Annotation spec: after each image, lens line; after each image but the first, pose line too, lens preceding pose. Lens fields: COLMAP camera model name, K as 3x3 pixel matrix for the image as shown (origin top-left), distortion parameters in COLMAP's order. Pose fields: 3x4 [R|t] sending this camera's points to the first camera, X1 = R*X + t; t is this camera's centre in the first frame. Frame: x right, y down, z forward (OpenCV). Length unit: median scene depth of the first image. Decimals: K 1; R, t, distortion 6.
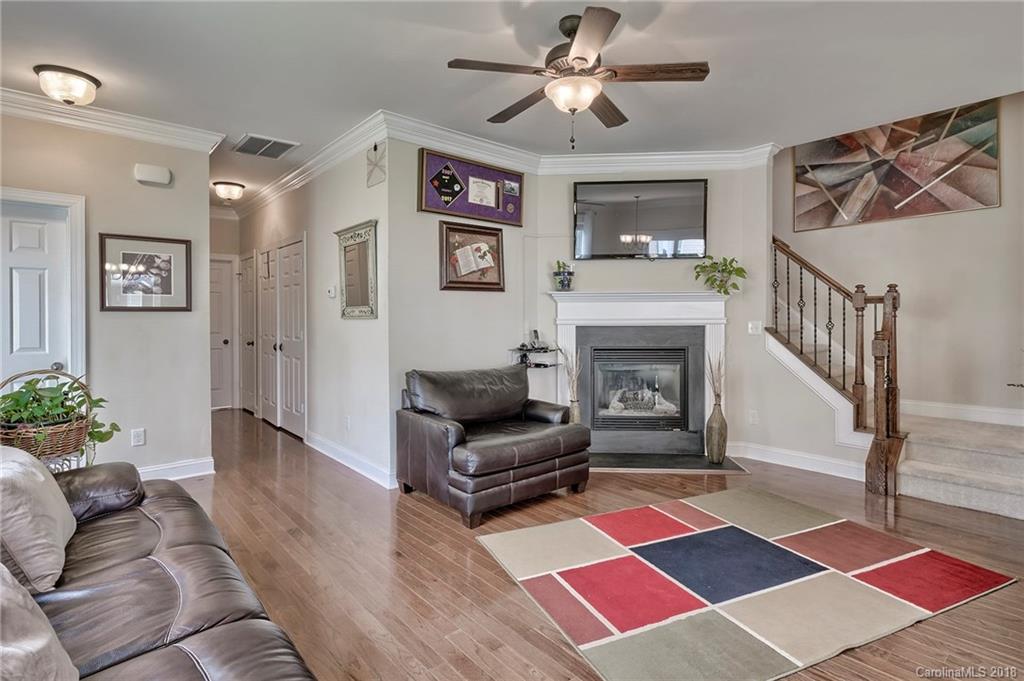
lens RADIAL K [[513.8, 0, 508.1], [0, 513.8, 319.3], [0, 0, 1]] dist [0.000187, -0.000627]
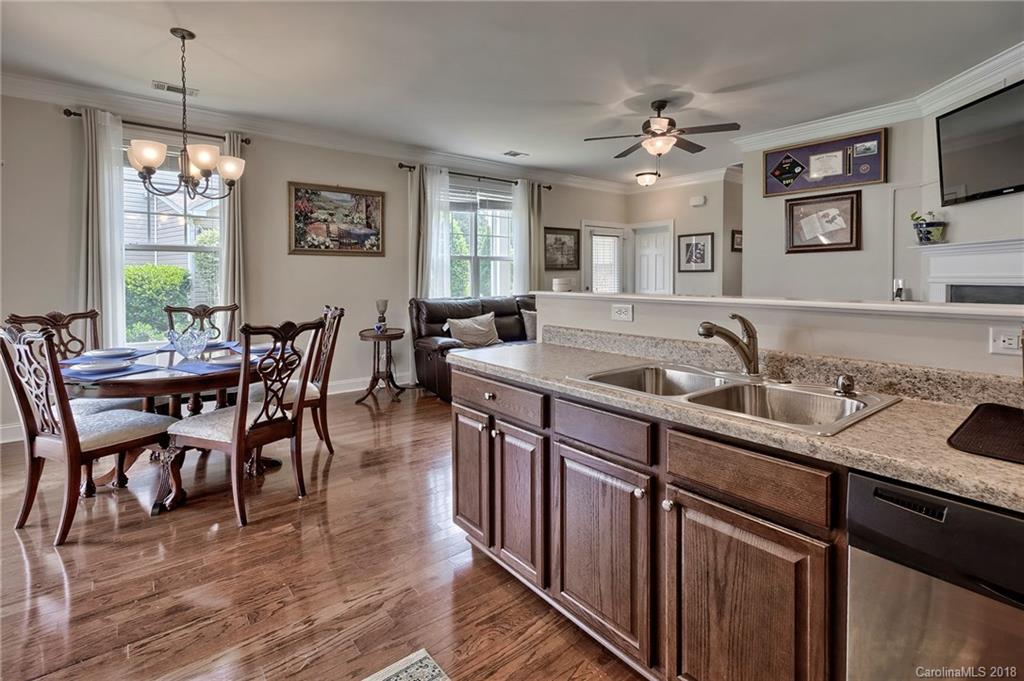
lens RADIAL K [[483.8, 0, 507.1], [0, 483.8, 317.9], [0, 0, 1]] dist [0.000197, 0.000054]
pose [[-0.041935, 0.085911, -0.995420, 1.053794], [0.001770, 0.996301, 0.085913, -0.001821], [0.999119, 0.001841, -0.041932, 0.327288]]
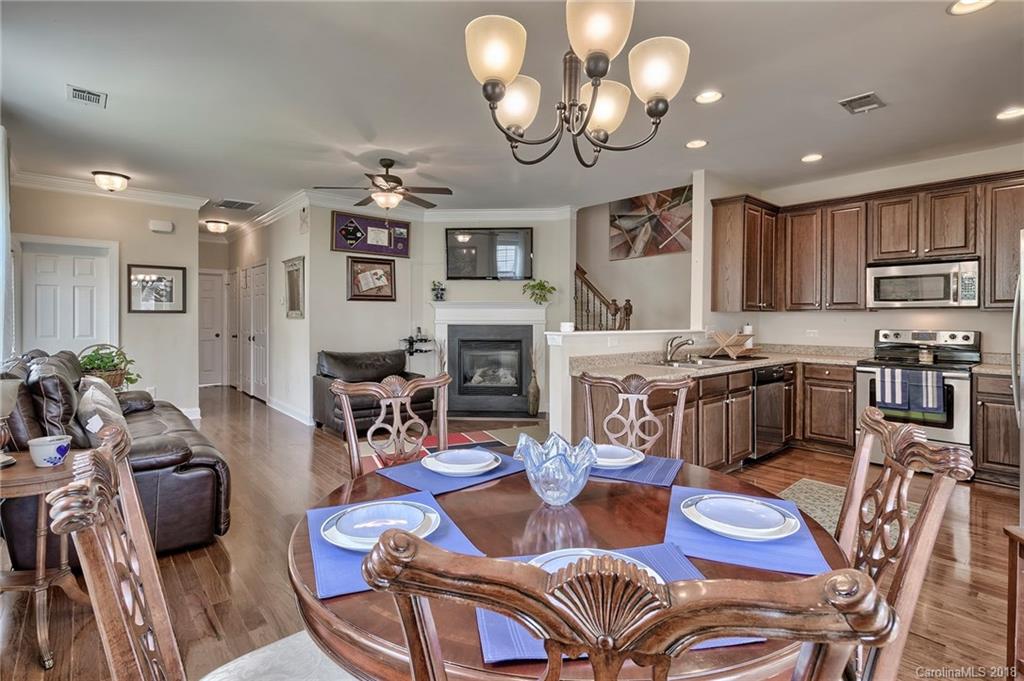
lens RADIAL K [[494.1, 0, 512.3], [0, 494.1, 319.7], [0, 0, 1]] dist [-0.003553, 0.000011]
pose [[0.999937, 0.007744, 0.008151, 0.330593], [-0.007749, 0.999970, 0.000677, -0.004148], [-0.008146, -0.000740, 0.999967, -0.460557]]
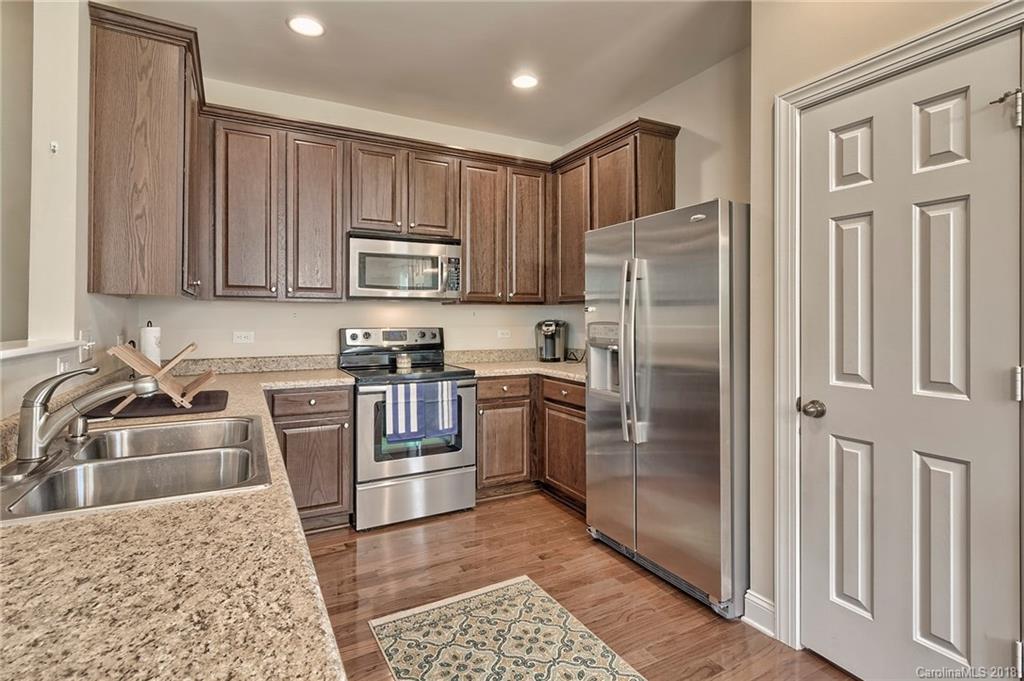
lens RADIAL K [[494.1, 0, 512.3], [0, 494.1, 319.7], [0, 0, 1]] dist [-0.003553, 0.000011]
pose [[0.208779, 0.001157, 0.977962, 0.445695], [-0.000854, 0.999999, -0.001000, -0.001028], [-0.977963, -0.000626, 0.208780, 0.202436]]
